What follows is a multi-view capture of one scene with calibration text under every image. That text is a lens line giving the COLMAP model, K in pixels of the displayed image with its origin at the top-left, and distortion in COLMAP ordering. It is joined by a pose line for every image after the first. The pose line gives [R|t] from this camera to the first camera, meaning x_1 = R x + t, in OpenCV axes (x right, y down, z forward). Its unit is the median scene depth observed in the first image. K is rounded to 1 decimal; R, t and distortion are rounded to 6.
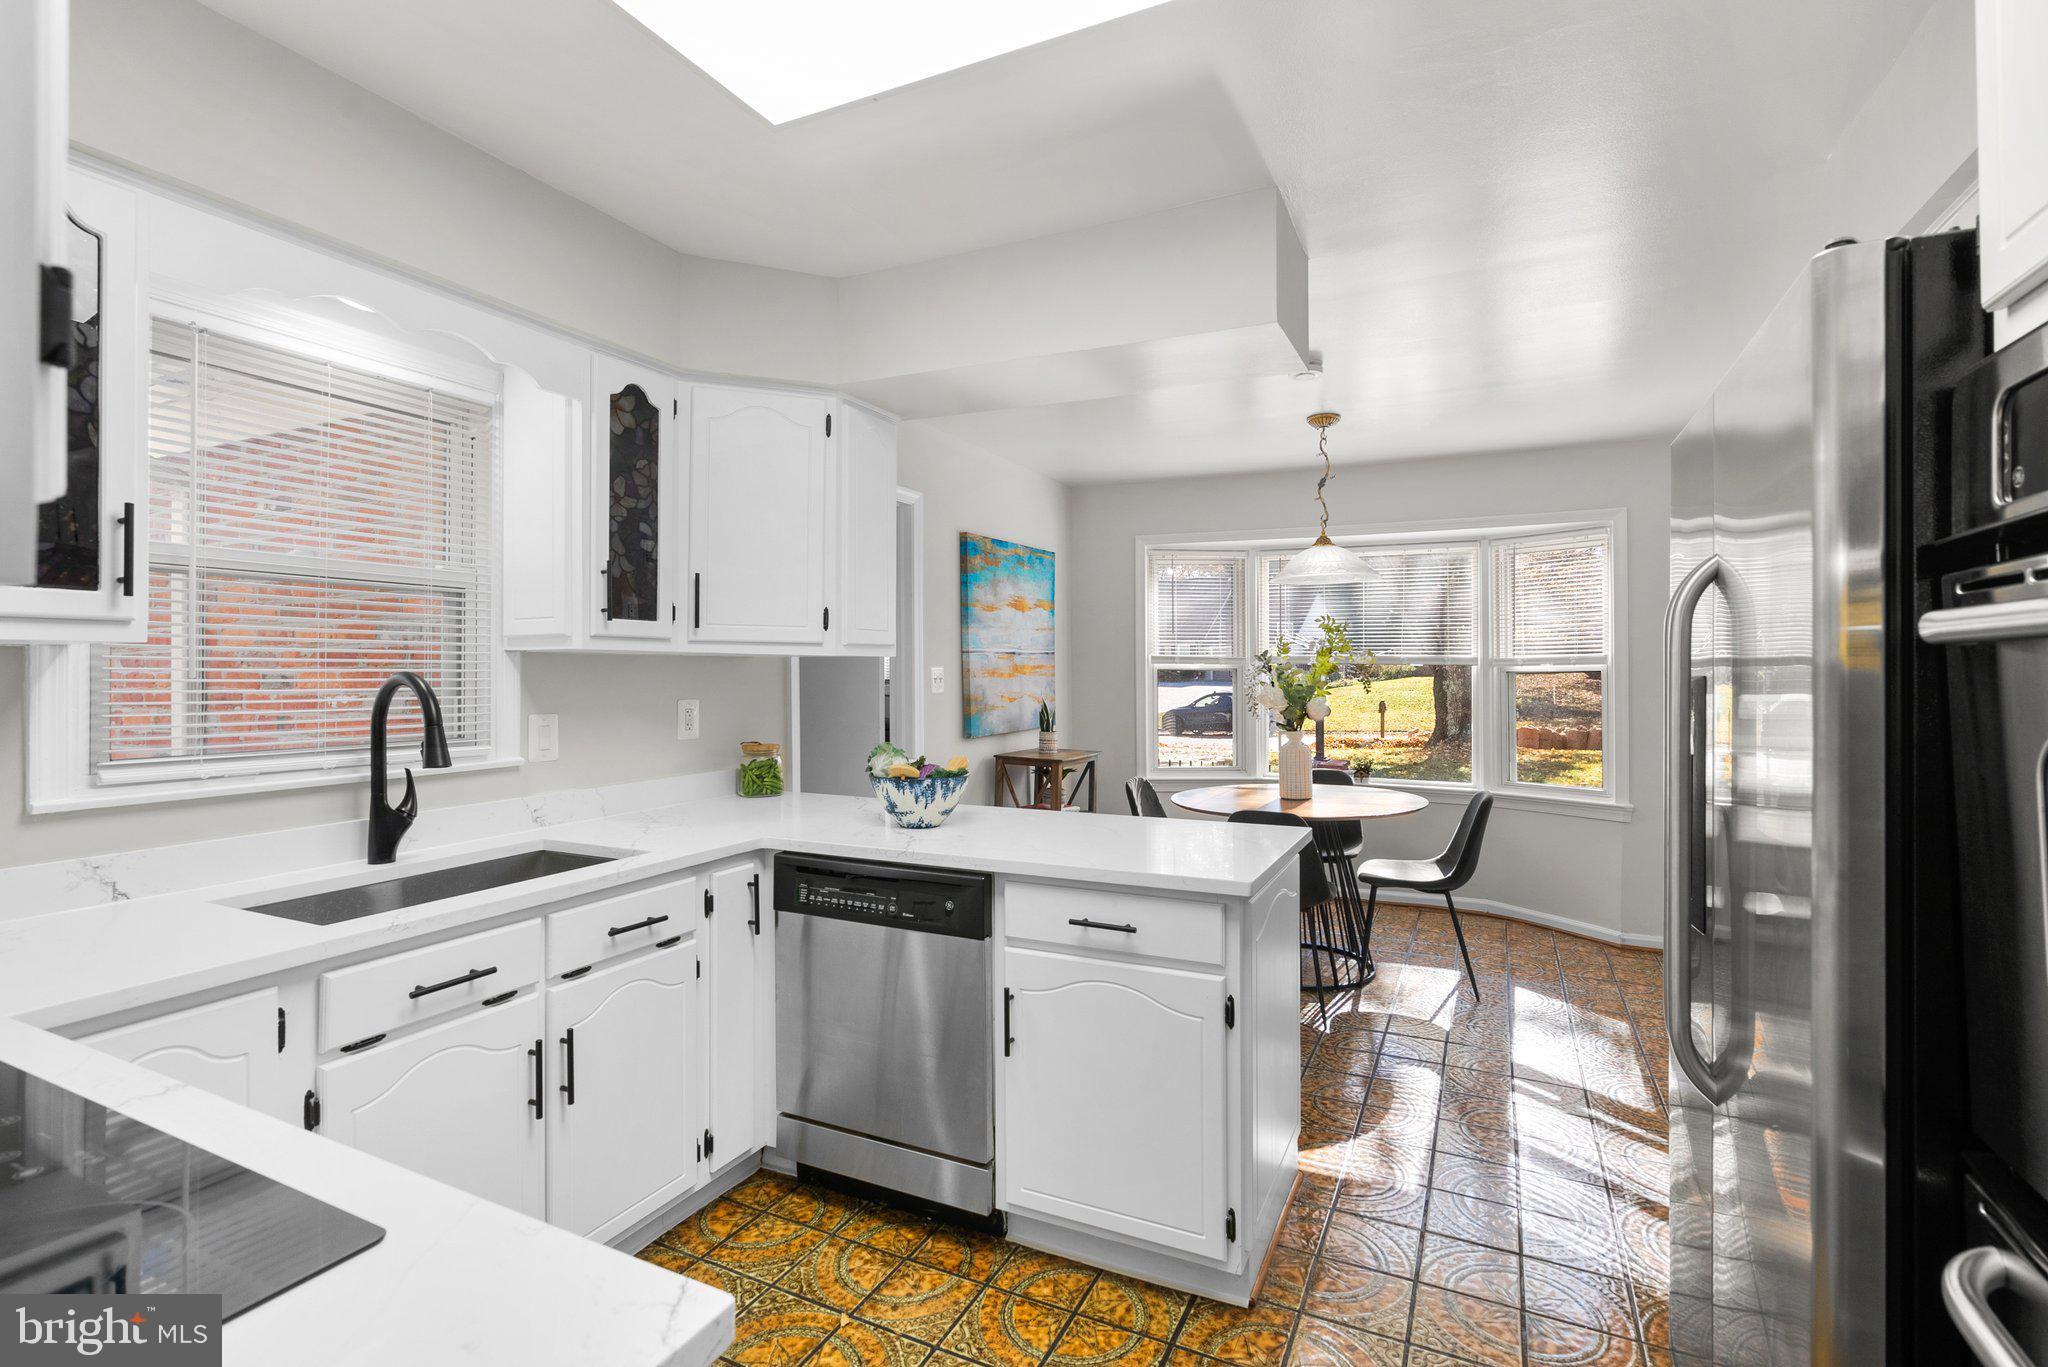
lens RADIAL K [[926.4, 0, 1036.3], [0, 926.4, 685.3], [0, 0, 1]] dist [0.000885, 0.001015]
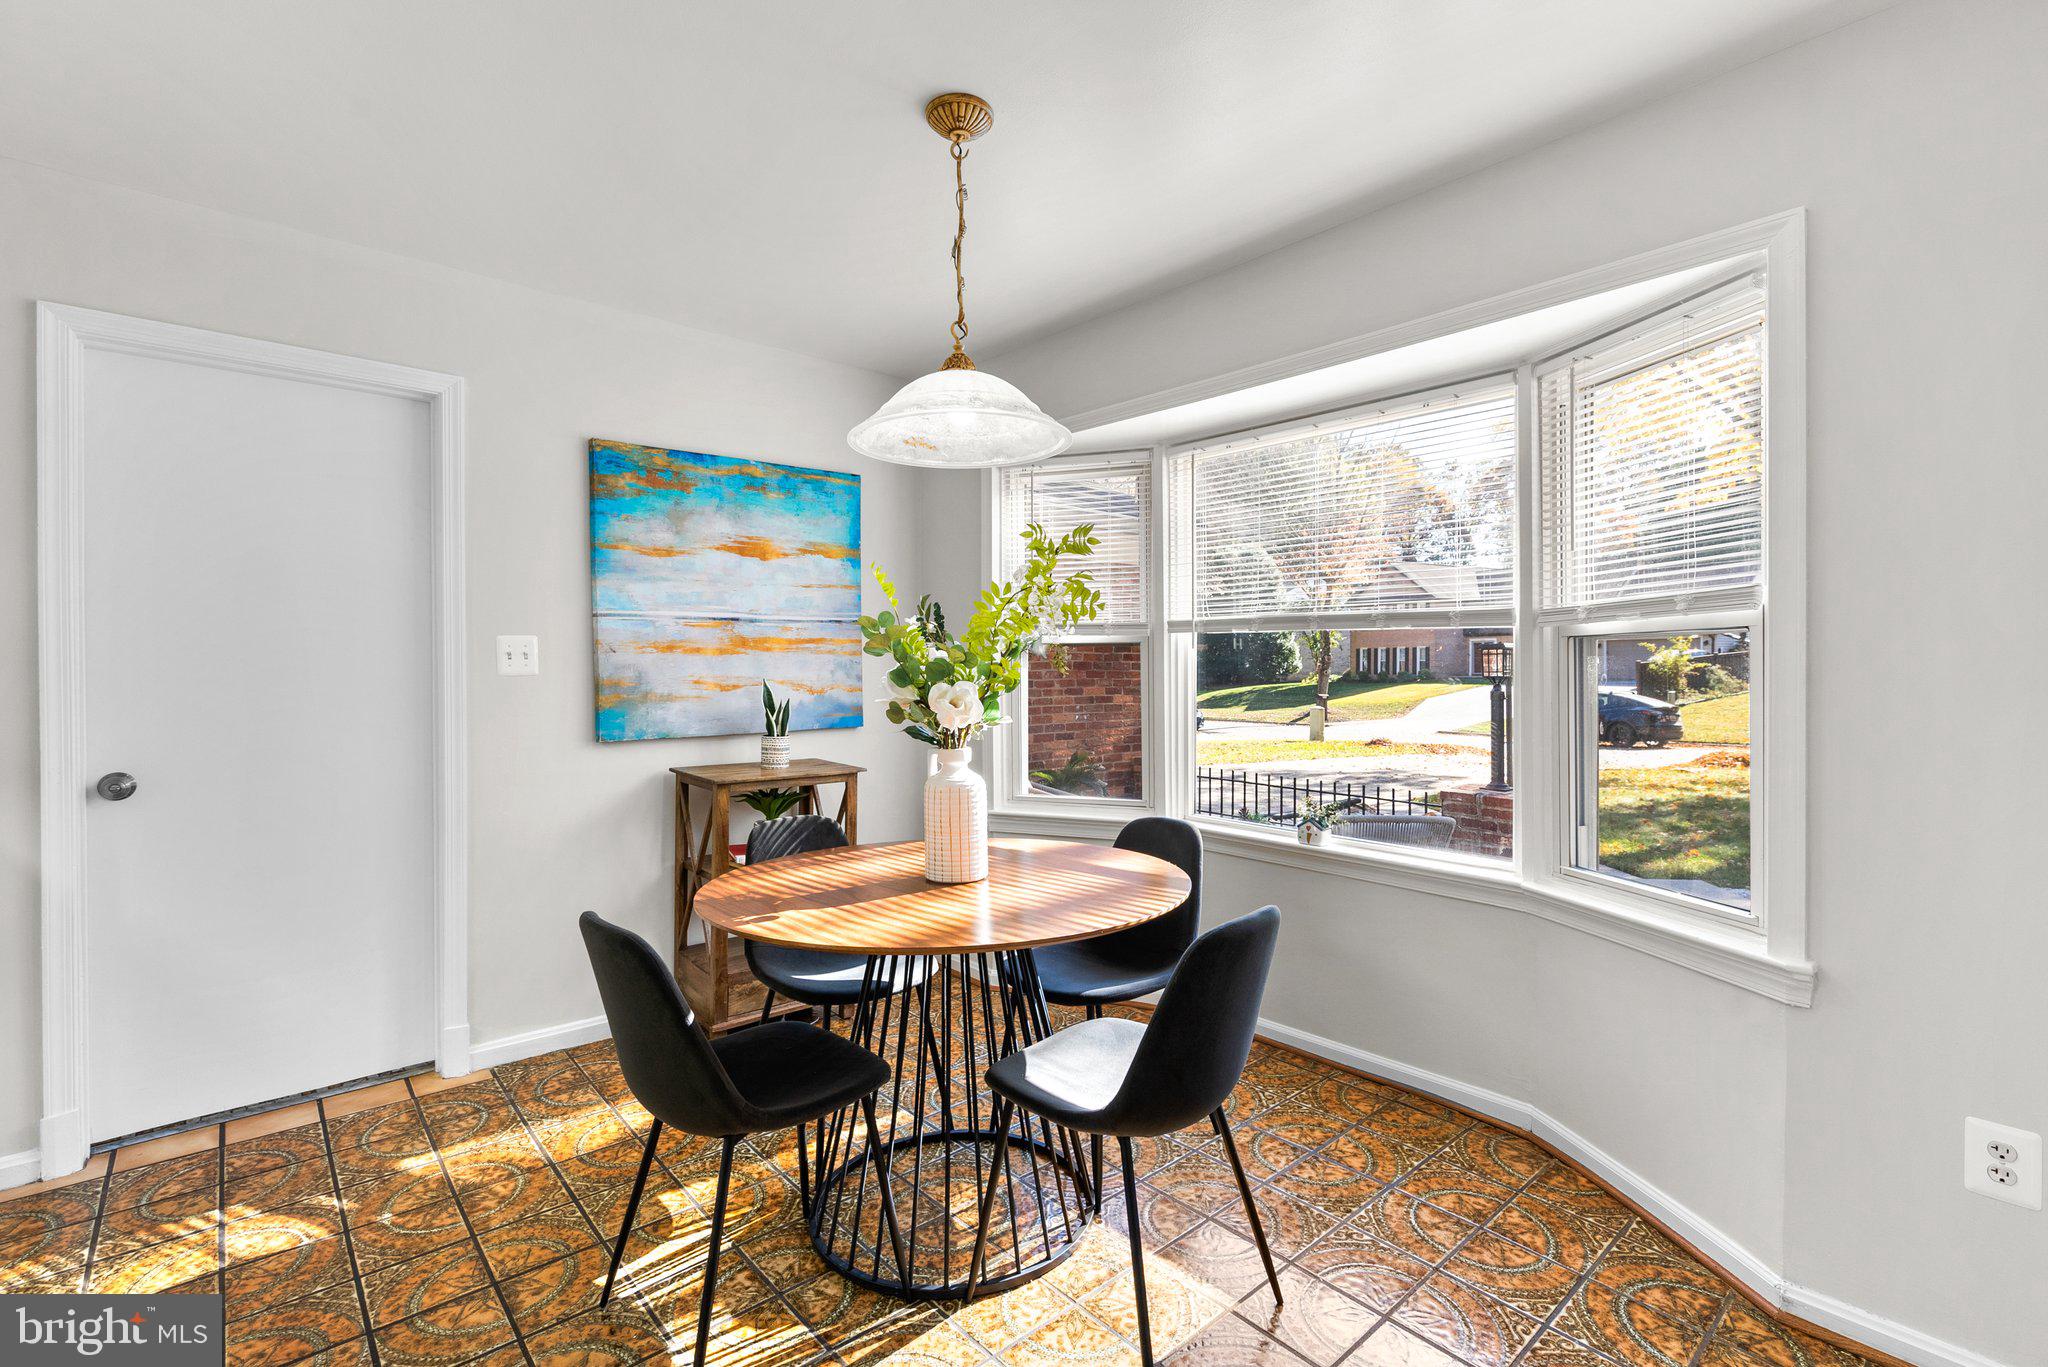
lens RADIAL K [[926.4, 0, 1036.3], [0, 926.4, 685.3], [0, 0, 1]] dist [0.000885, 0.001015]
pose [[0.918455, 0.003937, -0.395506, 0.484348], [-0.004719, 0.999988, -0.001003, 0.014396], [0.395497, 0.002787, 0.918463, 0.497620]]
